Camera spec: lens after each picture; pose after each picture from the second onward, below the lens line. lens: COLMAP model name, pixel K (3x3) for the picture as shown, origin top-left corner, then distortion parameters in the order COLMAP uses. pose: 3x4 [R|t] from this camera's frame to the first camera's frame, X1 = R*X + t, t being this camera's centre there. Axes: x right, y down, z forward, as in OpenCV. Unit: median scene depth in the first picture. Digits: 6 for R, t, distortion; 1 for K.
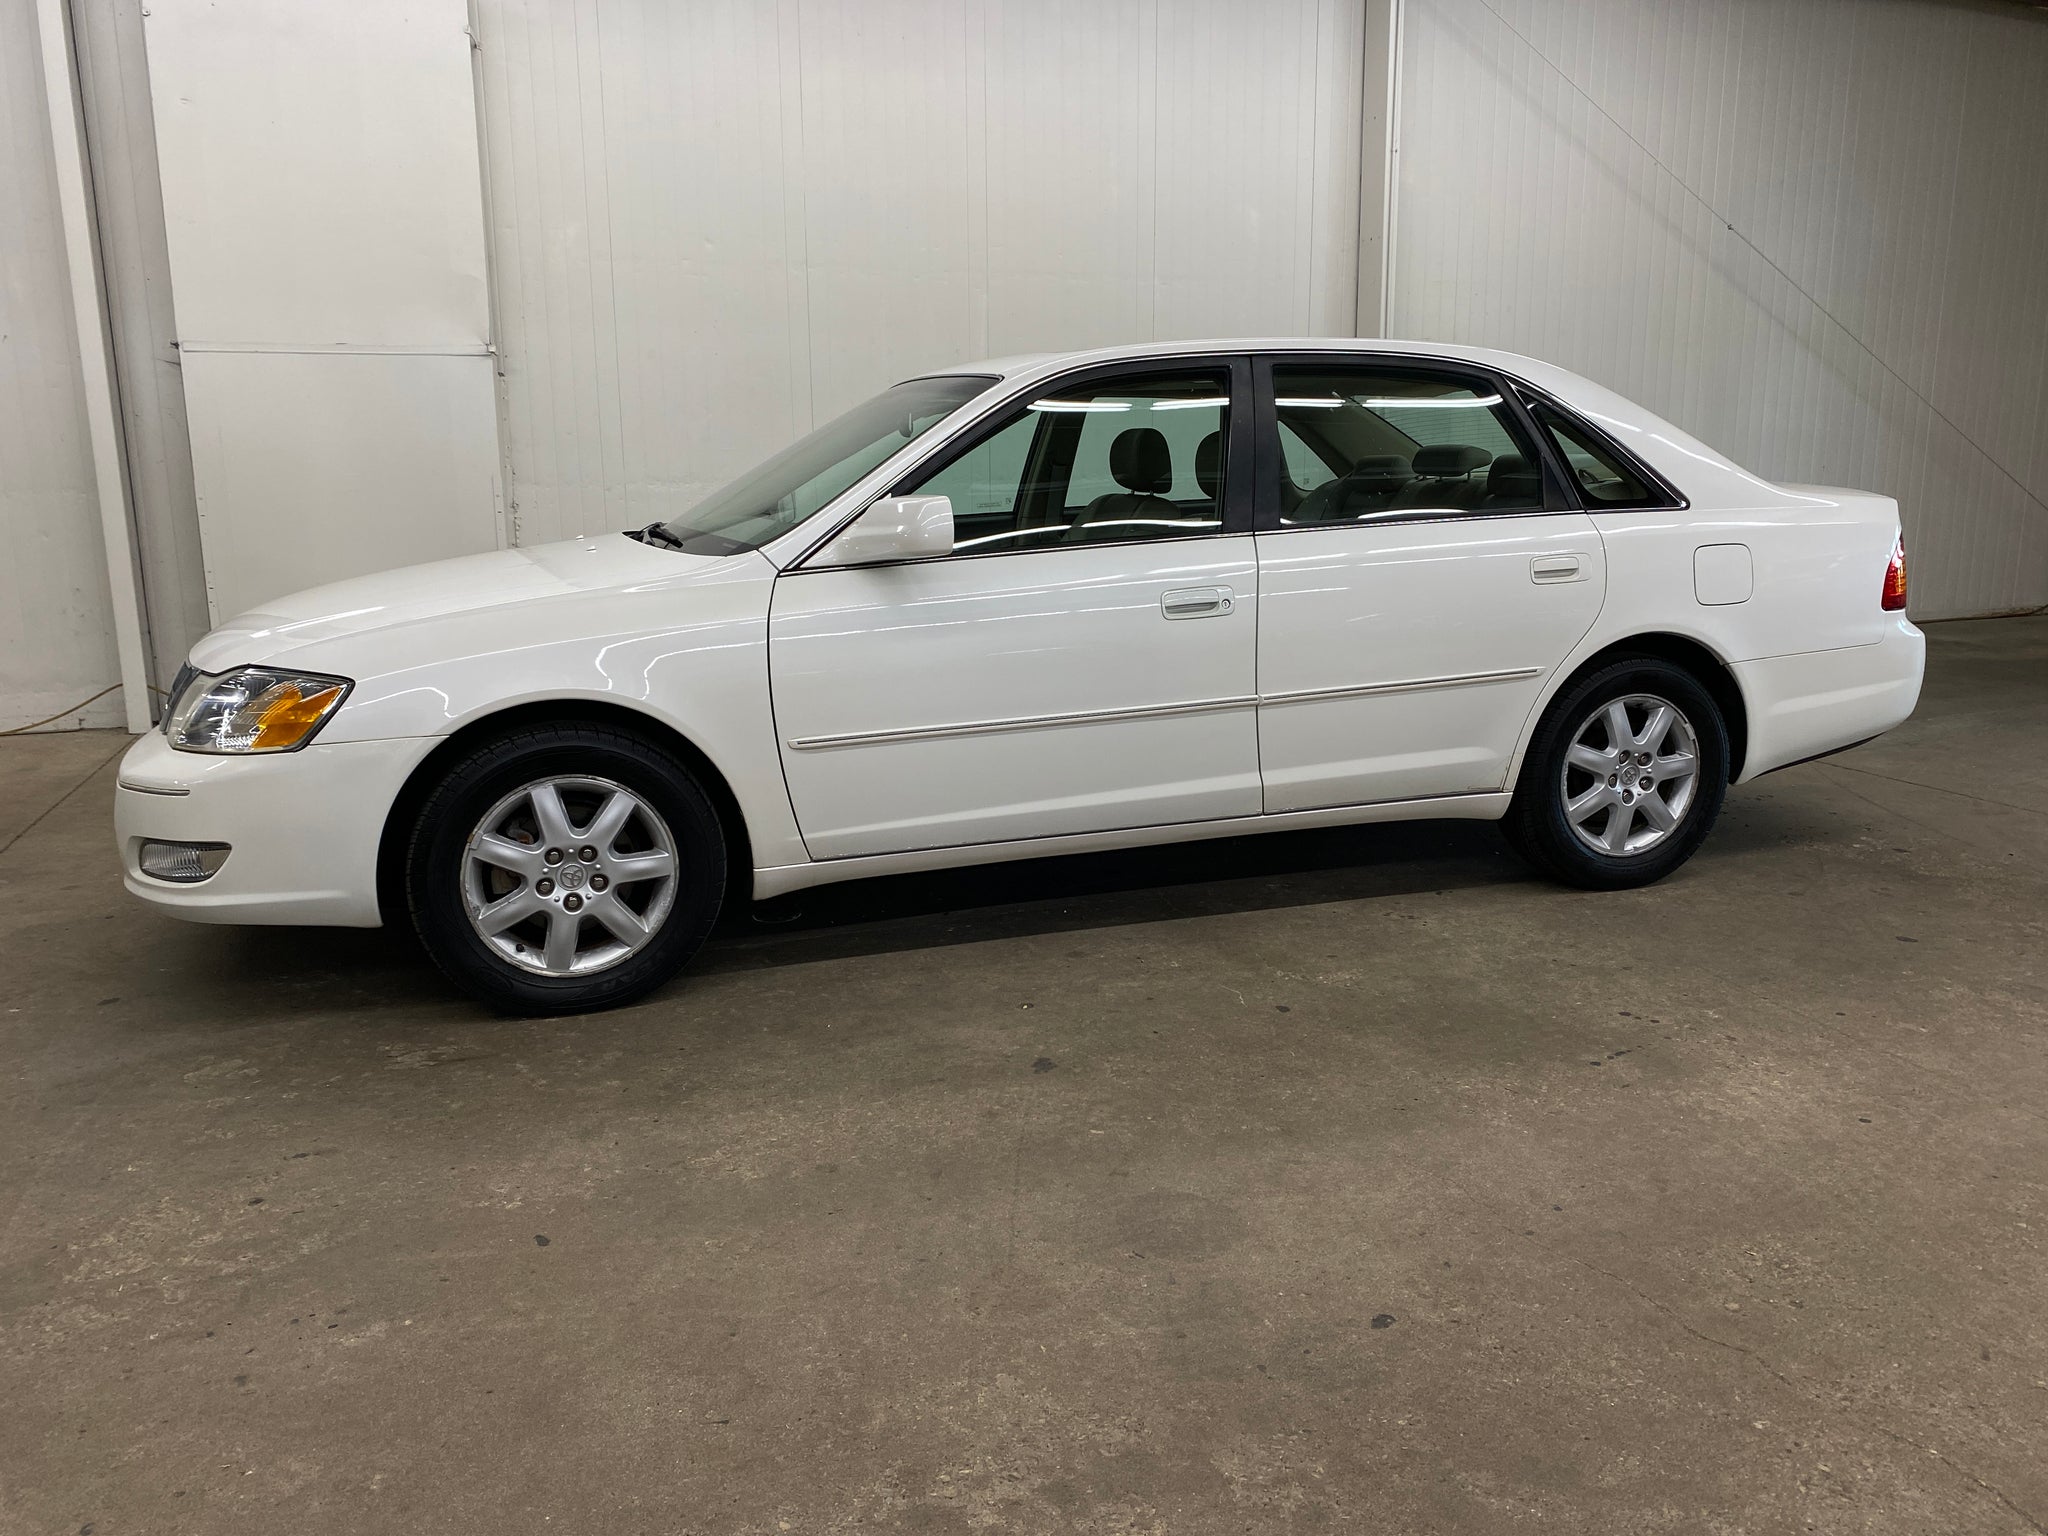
lens RADIAL K [[1584.3, 0, 1023.9], [0, 1584.3, 748.4], [0, 0, 1]] dist [0.021215, -0.018559]
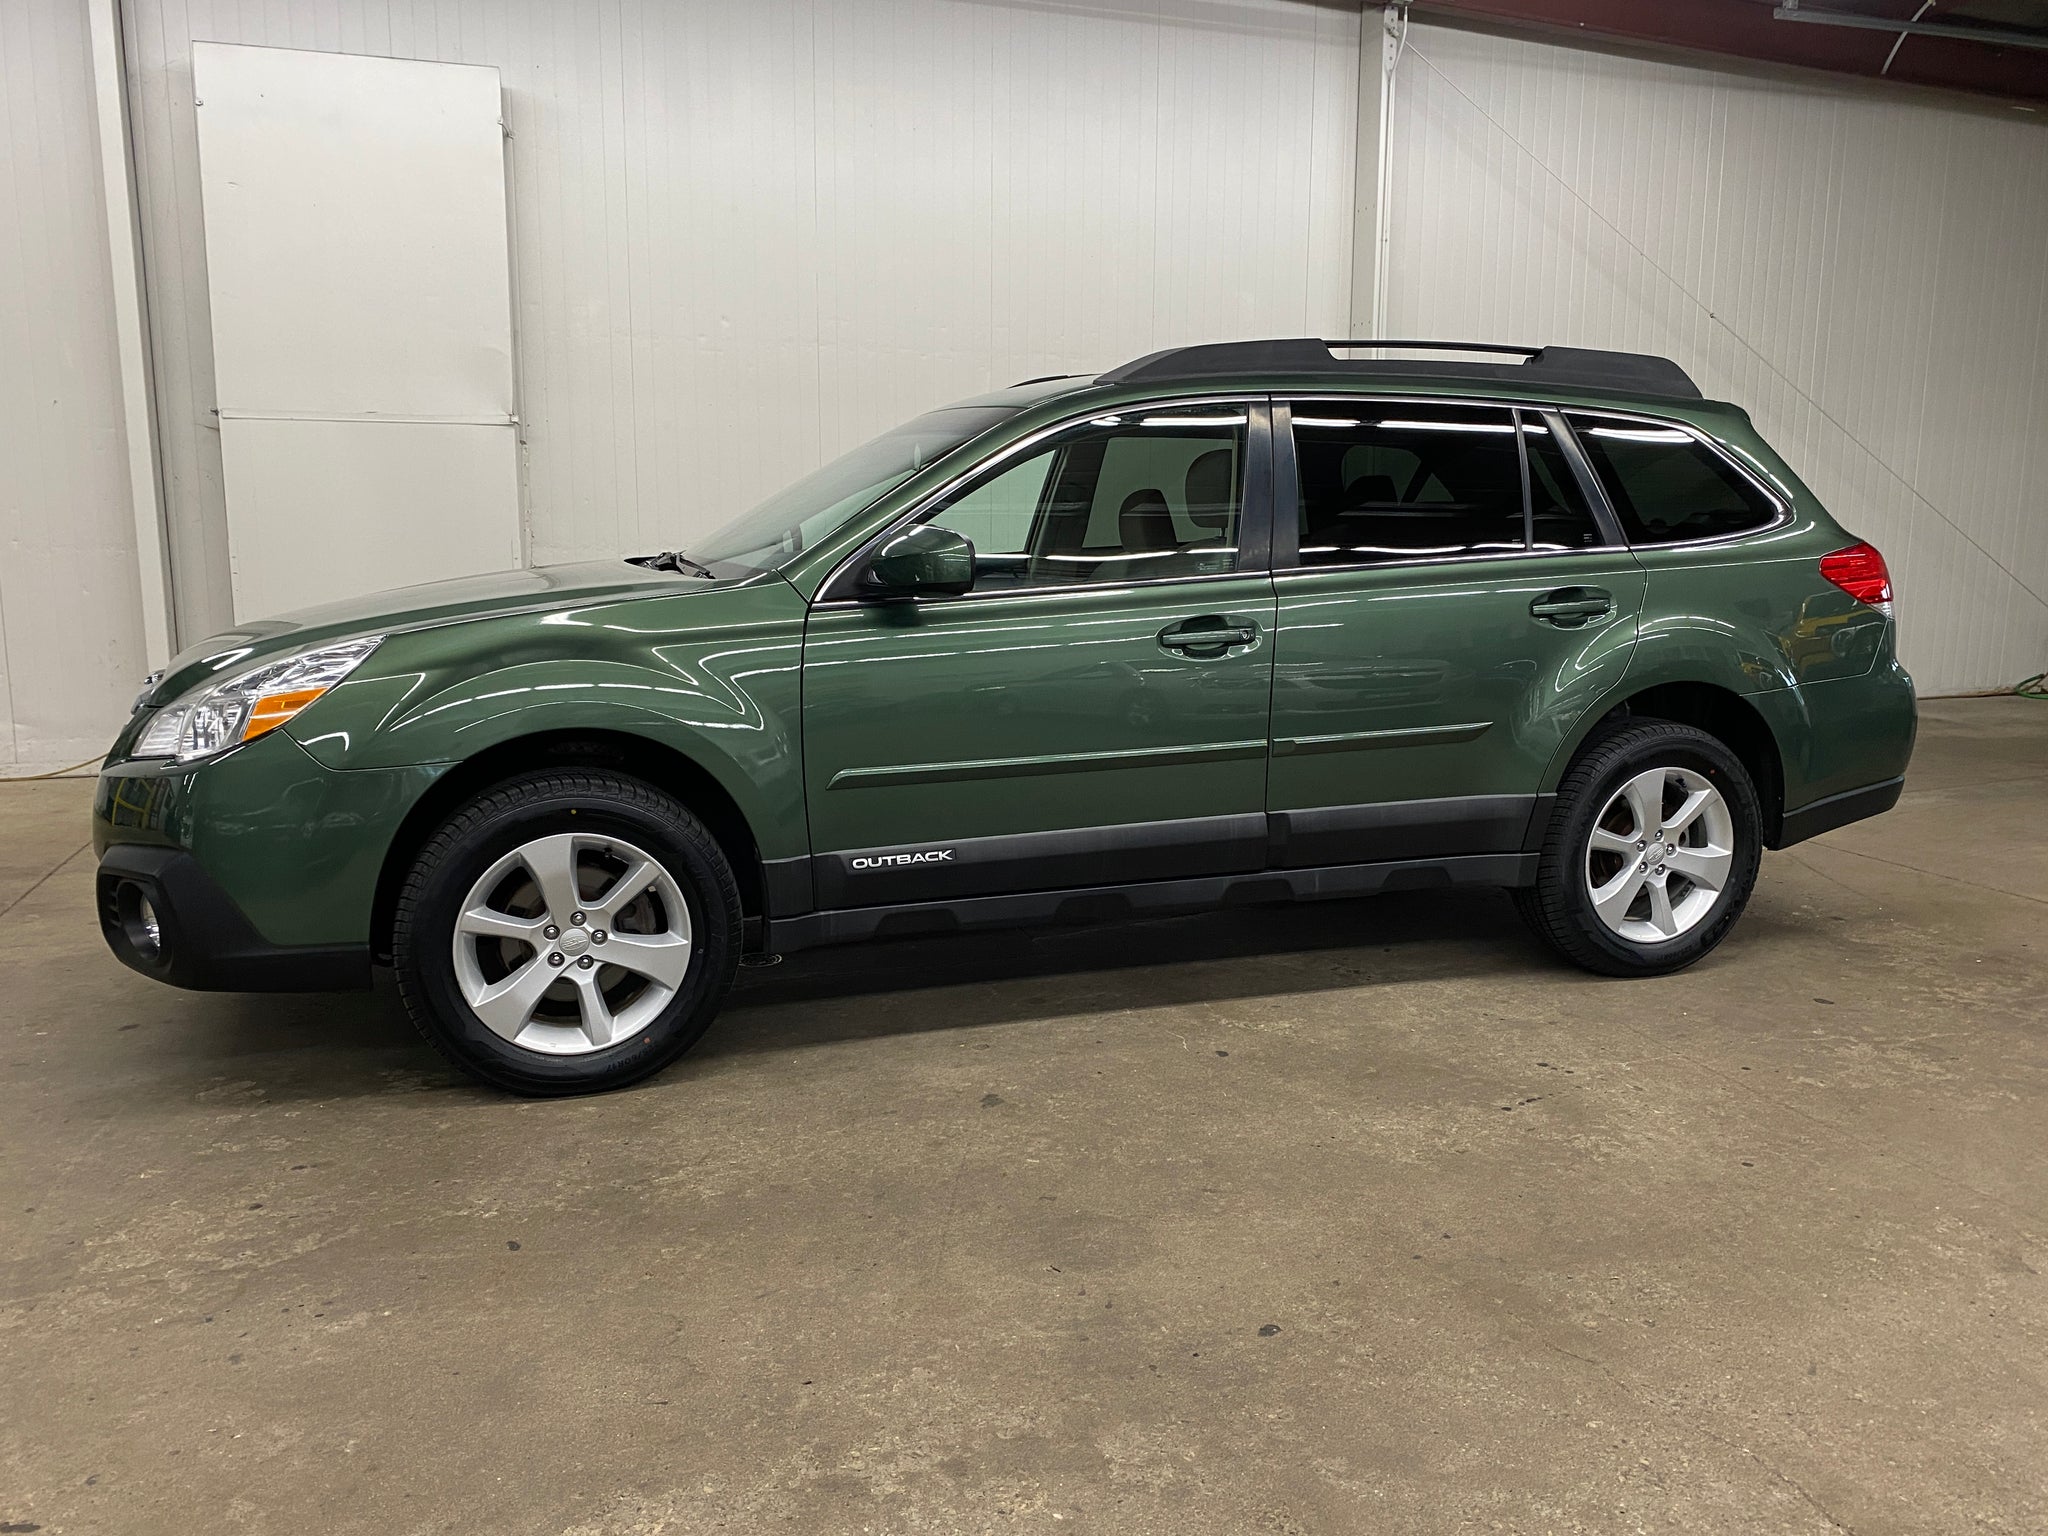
lens RADIAL K [[1584.3, 0, 1026.7], [0, 1584.3, 750.5], [0, 0, 1]] dist [0.021215, -0.018559]
pose [[0.999778, 0.016273, -0.013355, 0.051040], [-0.016762, 0.999163, -0.037306, 0.002822], [0.012737, 0.037521, 0.999215, -0.088701]]
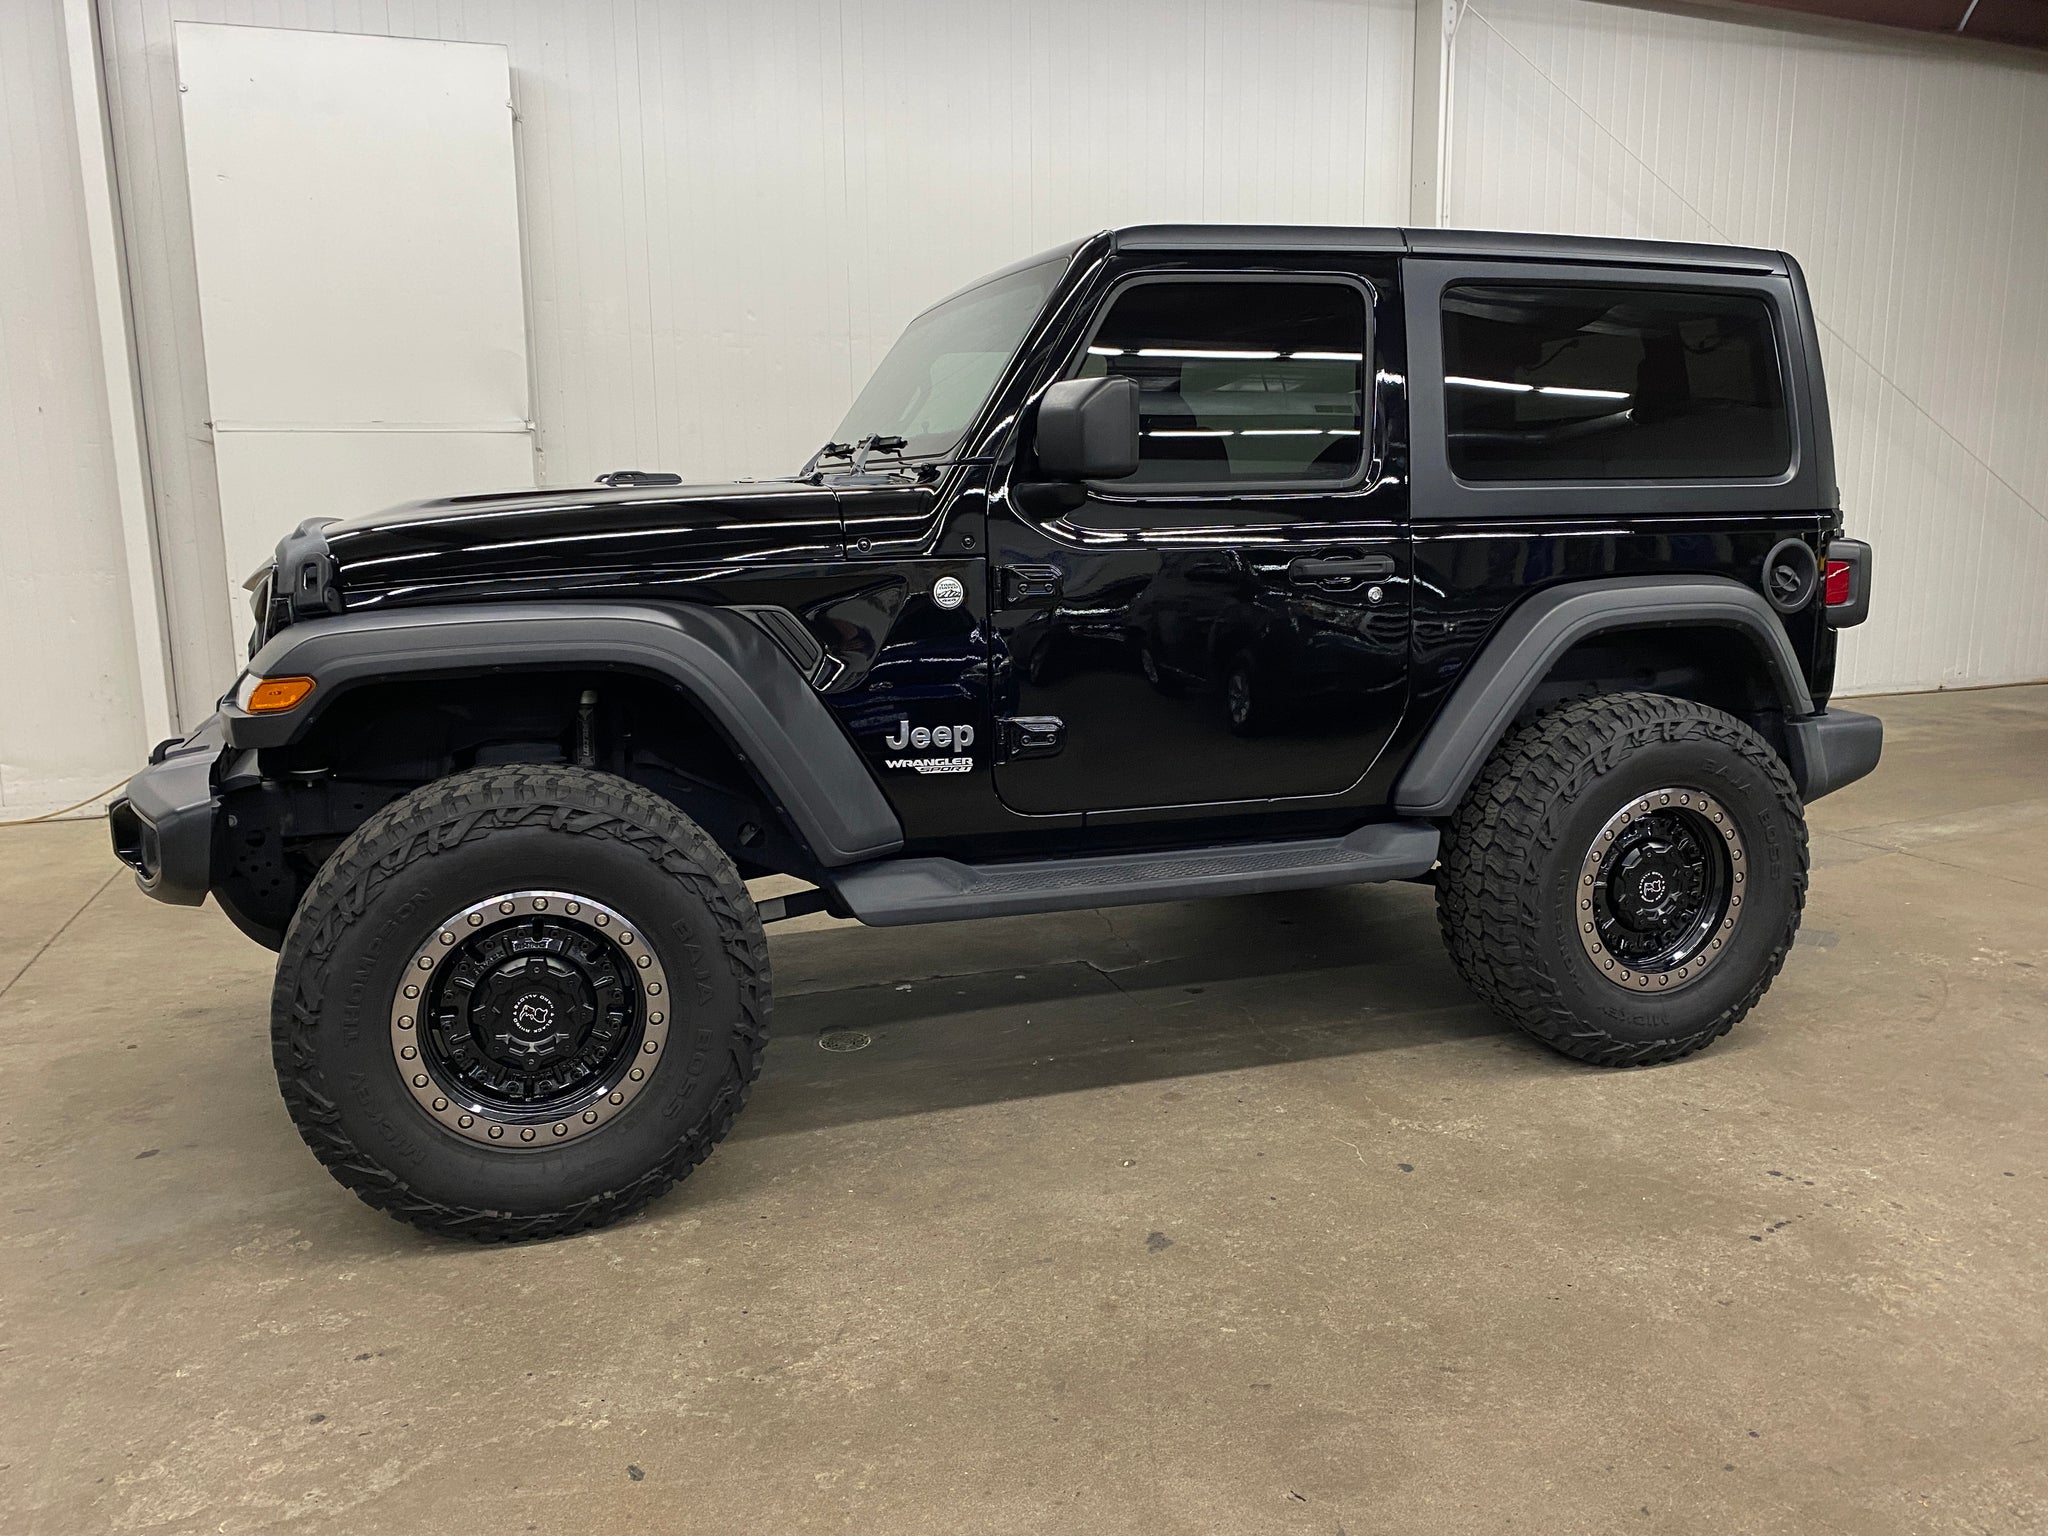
lens RADIAL K [[1584.3, 0, 1022.0], [0, 1584.3, 750.9], [0, 0, 1]] dist [0.021215, -0.018559]
pose [[0.999980, -0.001395, -0.006089, -0.065660], [0.001256, 0.999742, -0.022677, -0.069779], [0.006119, 0.022669, 0.999724, 0.072836]]
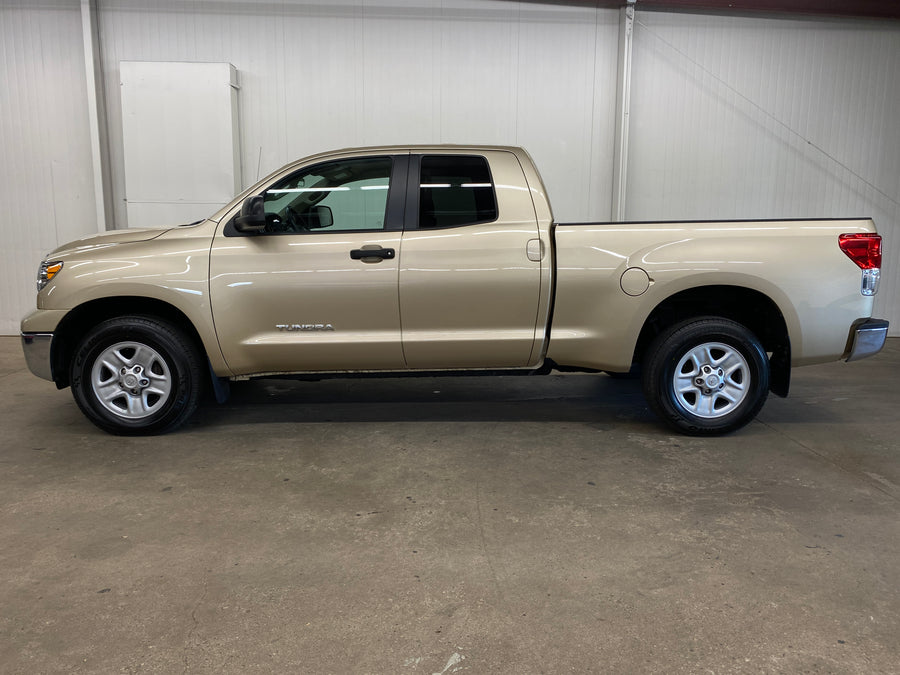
lens RADIAL K [[696.2, 0, 450.1], [0, 696.2, 329.5], [0, 0, 1]] dist [0.021215, -0.018559]
pose [[0.956792, 0.058743, -0.284778, 0.846440], [-0.070771, 0.996975, -0.032124, -0.065709], [0.282030, 0.050890, 0.958055, 0.003460]]
